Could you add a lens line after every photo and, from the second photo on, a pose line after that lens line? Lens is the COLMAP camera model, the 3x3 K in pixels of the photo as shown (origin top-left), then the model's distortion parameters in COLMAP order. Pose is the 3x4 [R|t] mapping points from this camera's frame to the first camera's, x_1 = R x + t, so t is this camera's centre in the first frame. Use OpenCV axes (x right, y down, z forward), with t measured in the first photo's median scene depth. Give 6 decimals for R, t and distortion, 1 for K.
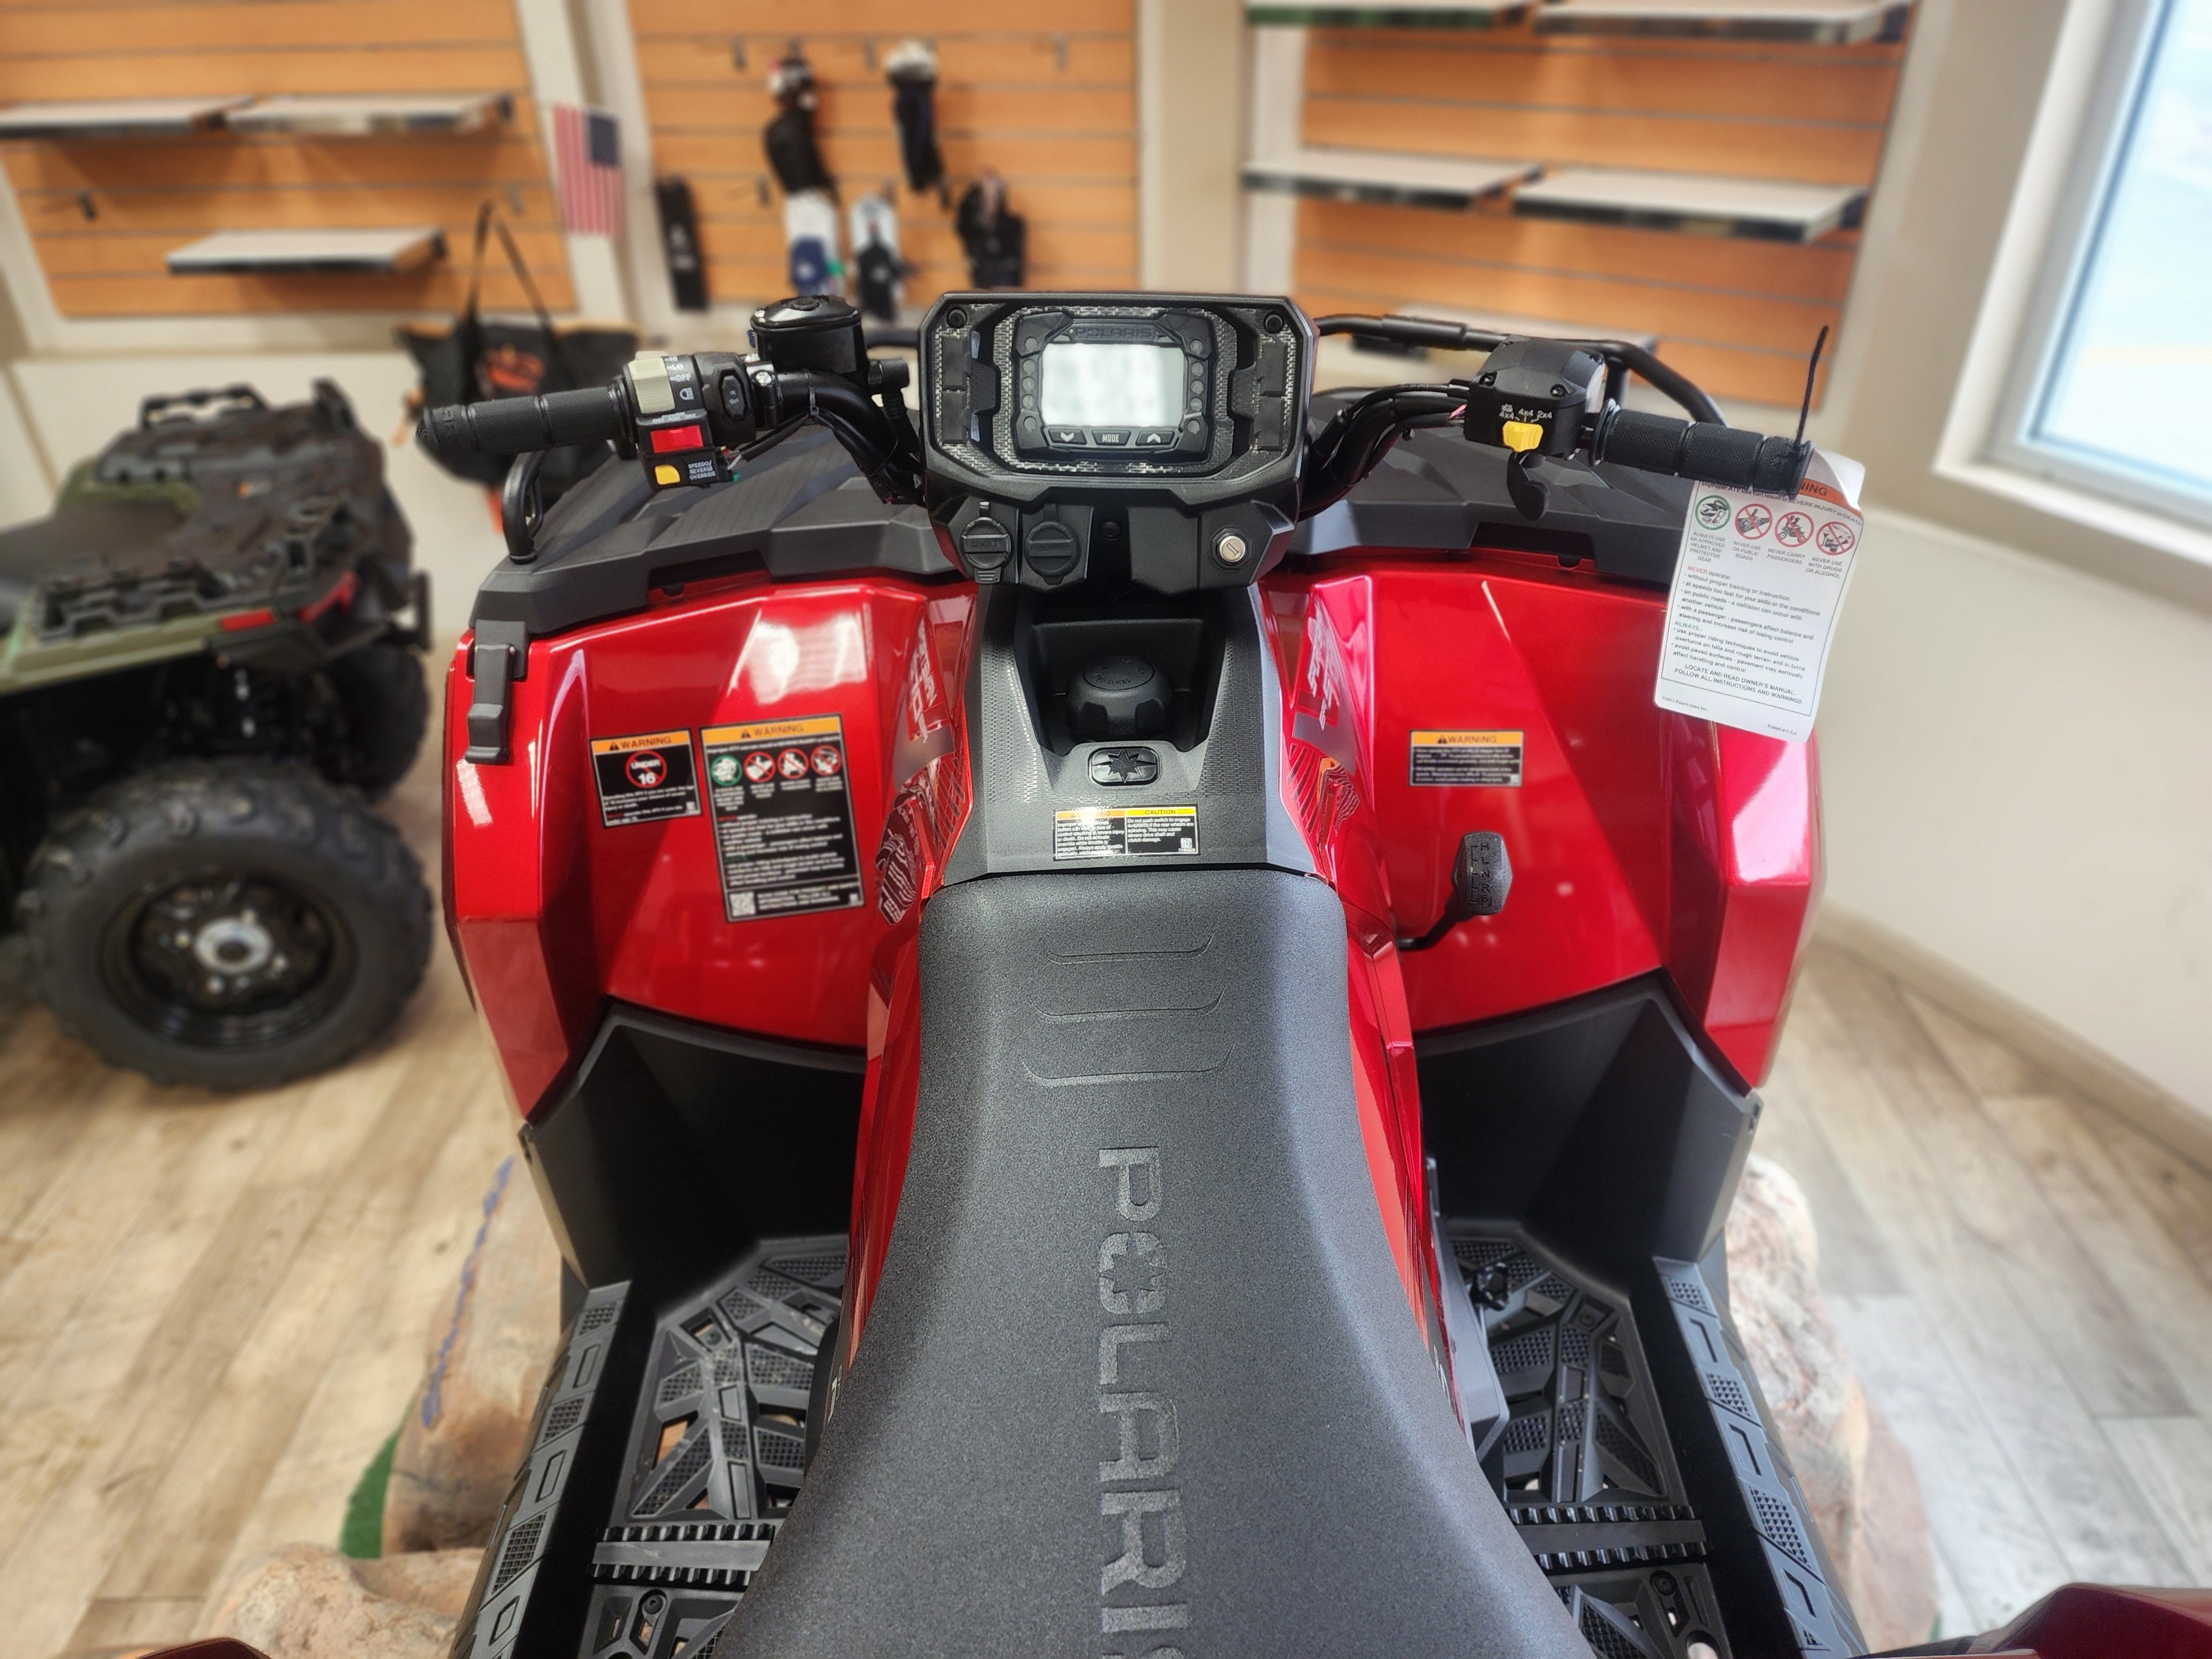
lens RADIAL K [[1509.6, 0, 1106.0], [0, 1509.6, 829.5], [0, 0, 1]] dist [0.007396, 0.000404]
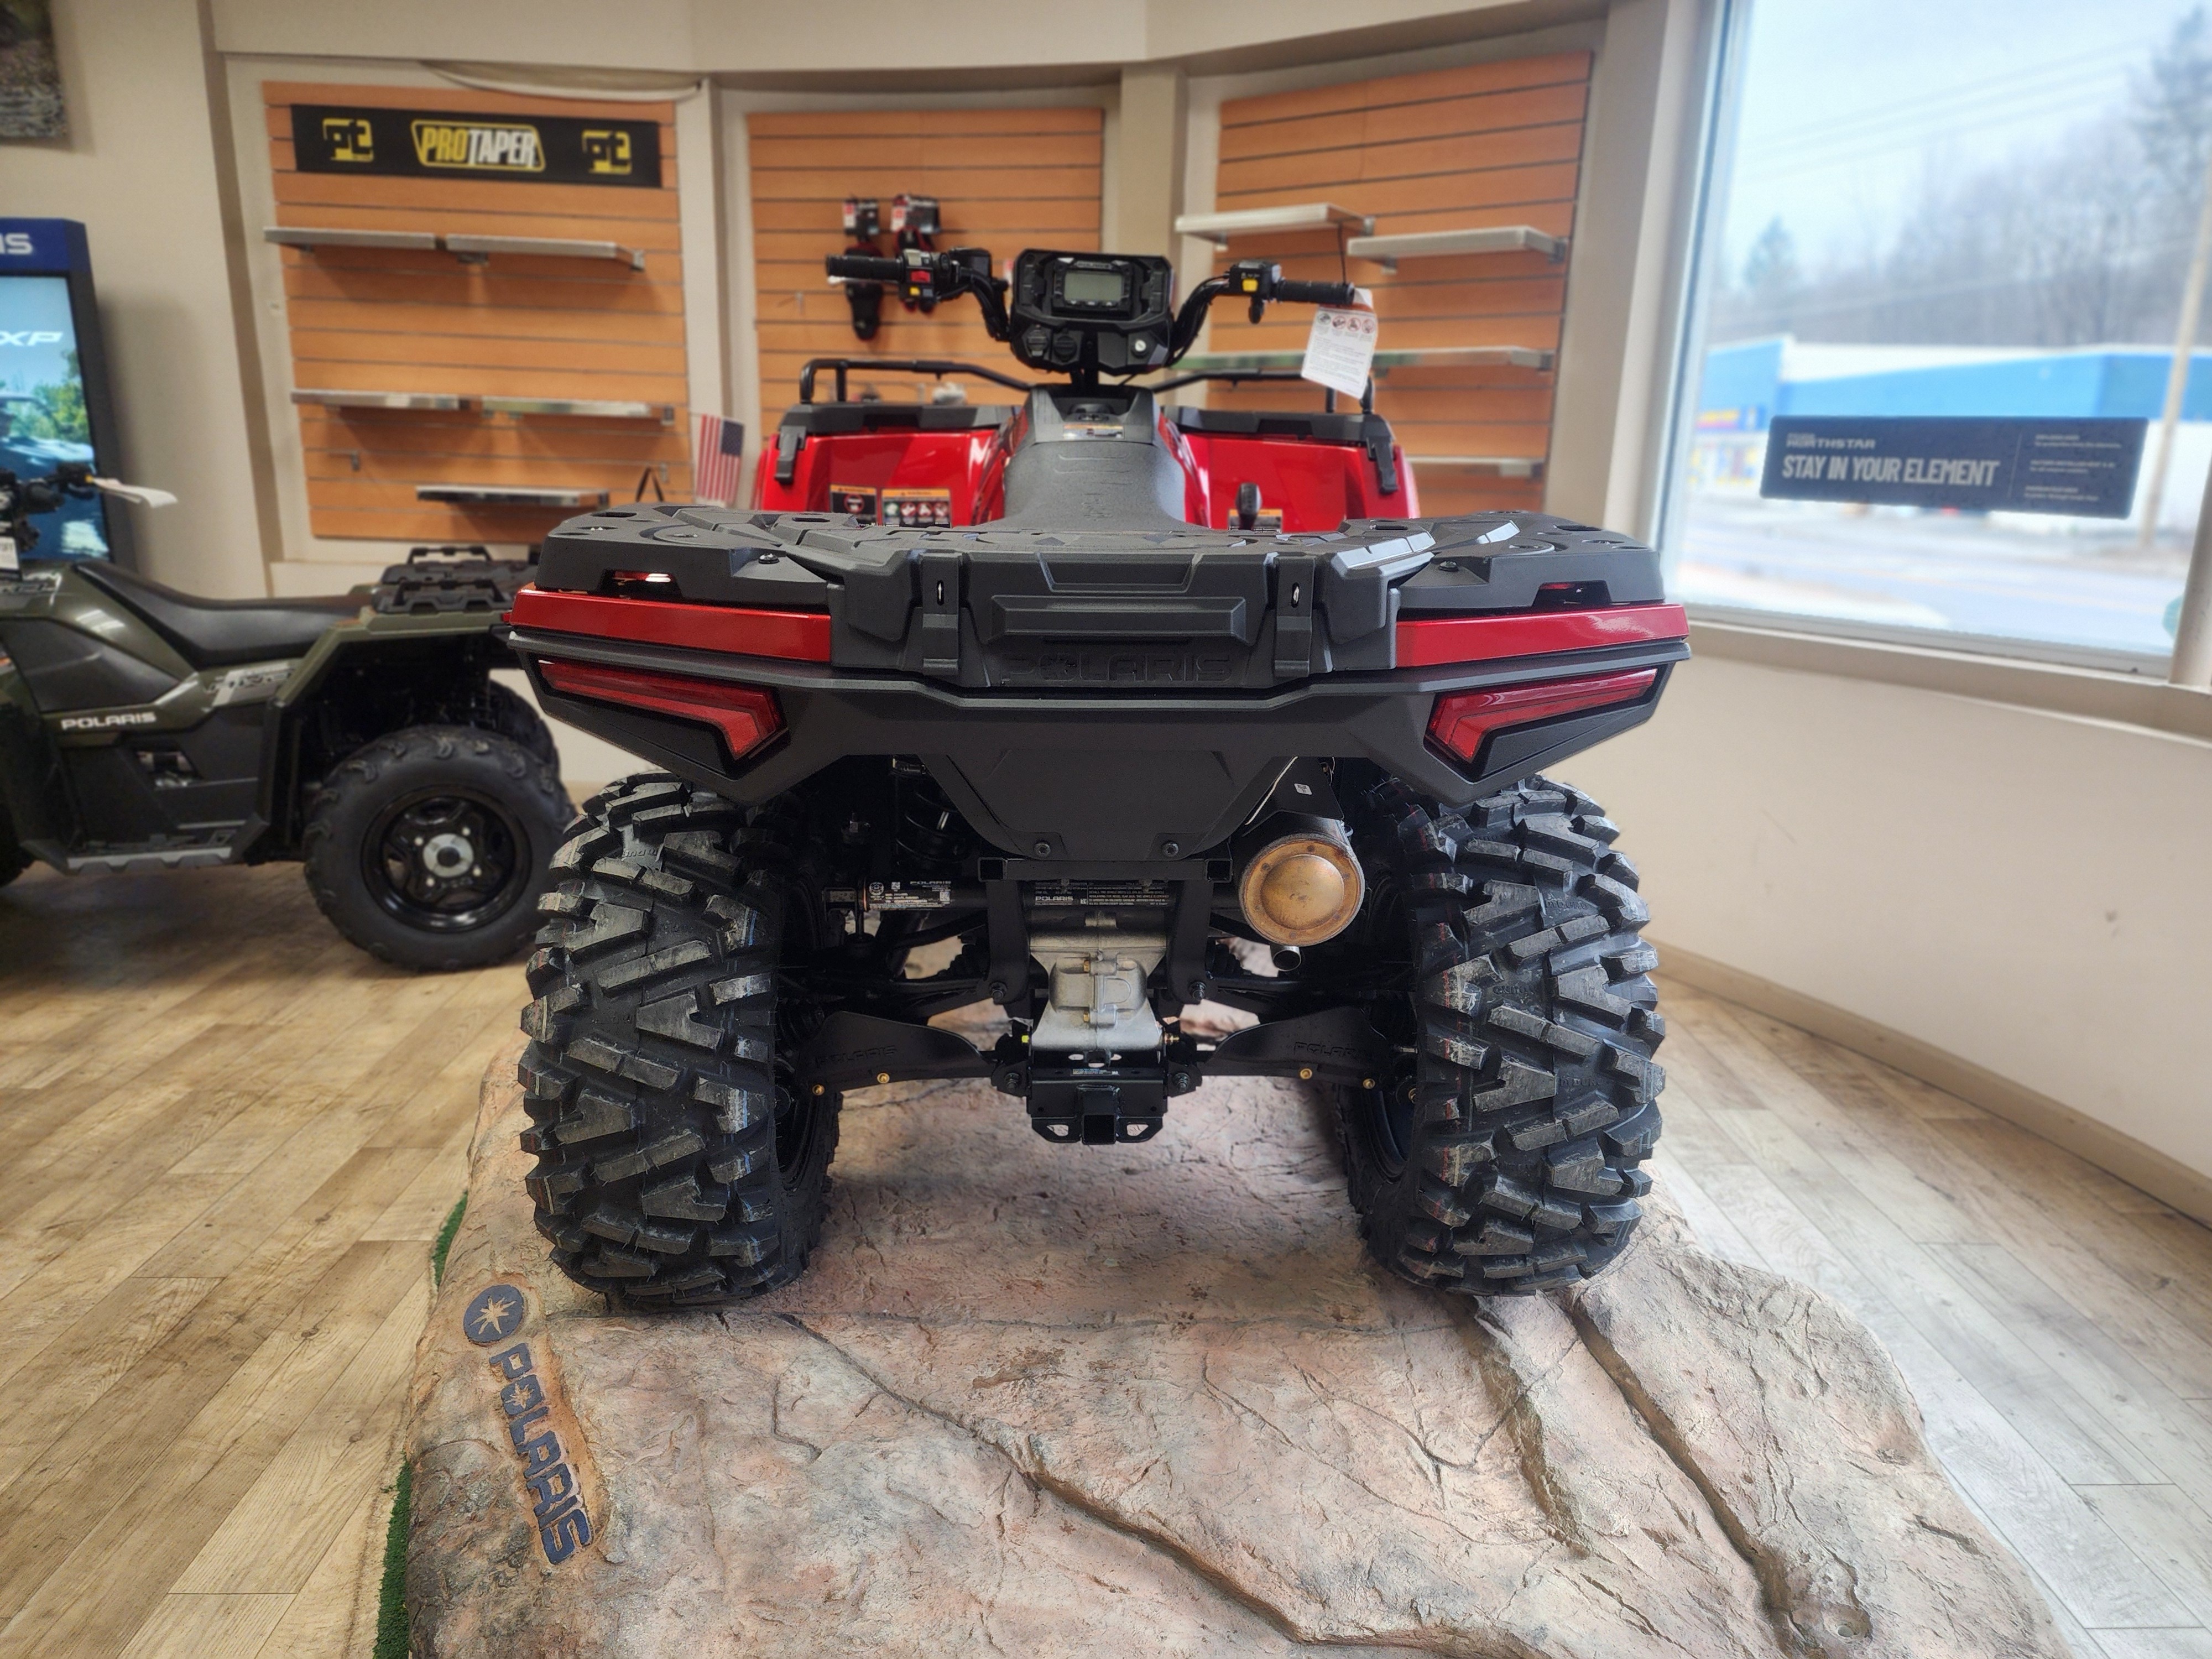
lens RADIAL K [[1482.4, 0, 1117.1], [0, 1482.4, 831.7], [0, 0, 1]] dist [0.031494, 0.000427]
pose [[0.998262, 0.041826, 0.041512, -0.007238], [-0.027102, 0.951382, -0.306820, 0.509745], [-0.052327, 0.305161, 0.950862, -0.409160]]
